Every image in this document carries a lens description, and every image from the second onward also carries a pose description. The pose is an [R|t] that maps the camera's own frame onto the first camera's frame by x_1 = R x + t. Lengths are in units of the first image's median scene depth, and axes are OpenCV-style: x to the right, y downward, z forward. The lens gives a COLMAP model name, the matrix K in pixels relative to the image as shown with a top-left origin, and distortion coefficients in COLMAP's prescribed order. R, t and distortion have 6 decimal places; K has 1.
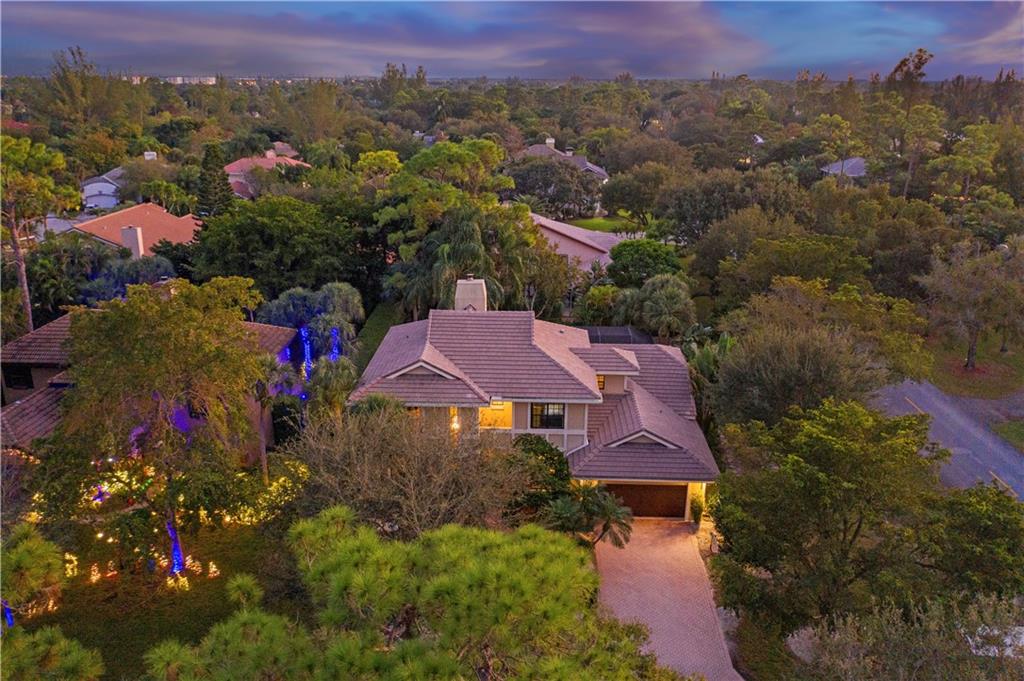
lens RADIAL K [[811.5, 0, 512.0], [0, 811.5, 340.5], [0, 0, 1]] dist [-0.014008, -0.002337]
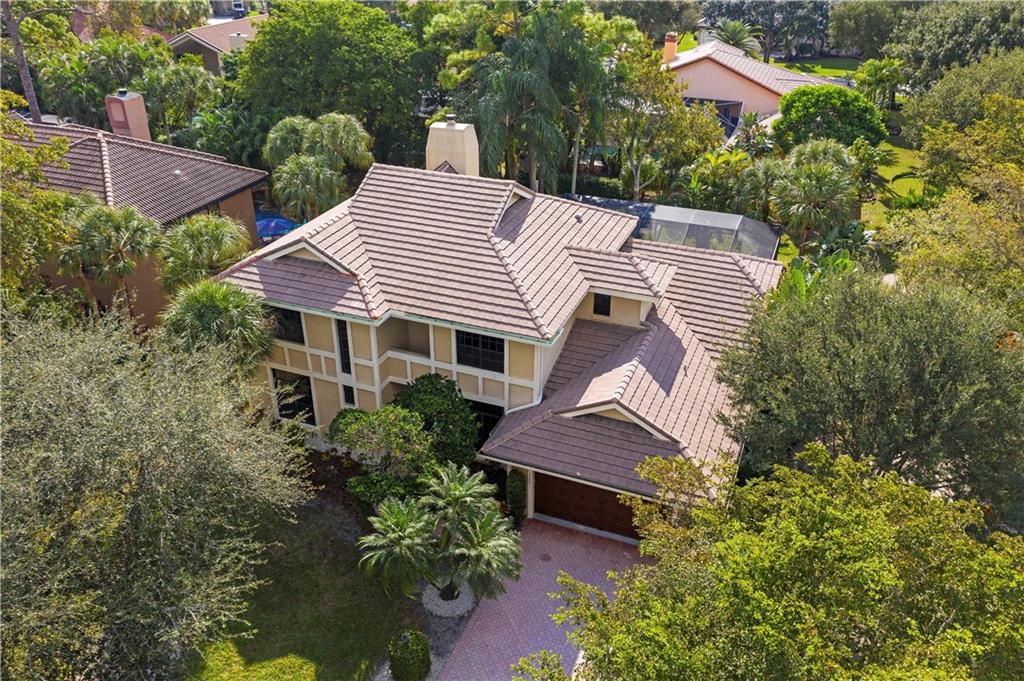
lens RADIAL K [[811.5, 0, 512.0], [0, 811.5, 340.5], [0, 0, 1]] dist [-0.014008, -0.002337]
pose [[0.936491, 0.164028, -0.309967, 0.181147], [-0.102382, 0.973245, 0.205698, -0.033582], [0.335414, -0.160899, 0.928229, 0.283315]]
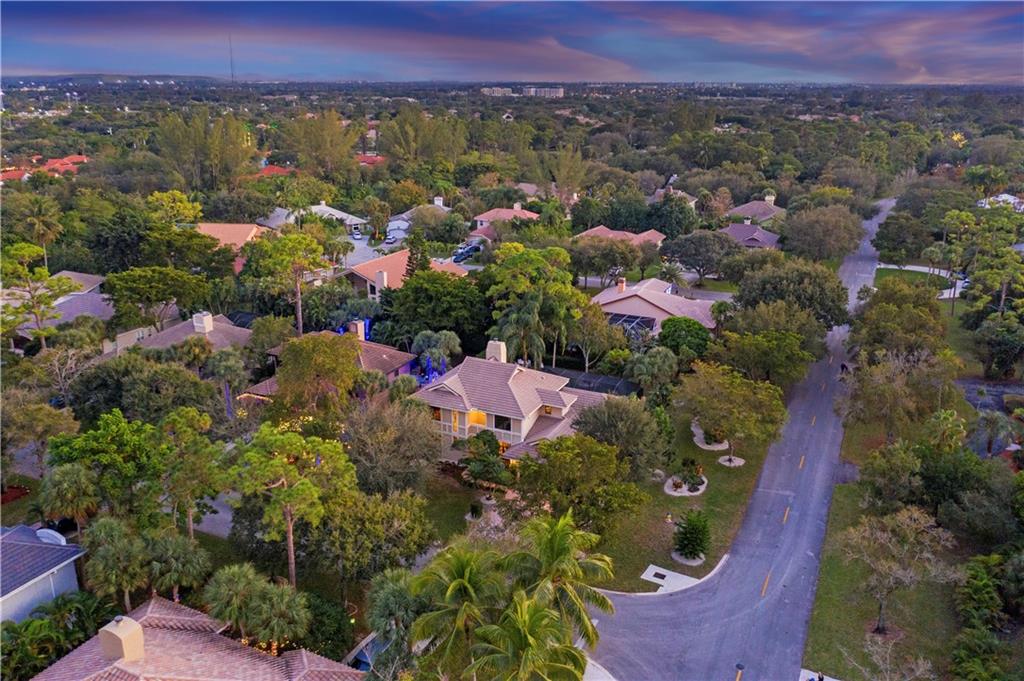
lens RADIAL K [[811.5, 0, 512.0], [0, 811.5, 340.5], [0, 0, 1]] dist [-0.014008, -0.002337]
pose [[0.915383, 0.124527, -0.382840, 0.516171], [-0.124994, 0.991873, 0.023761, -0.097154], [0.382687, 0.026102, 0.923509, -0.494196]]
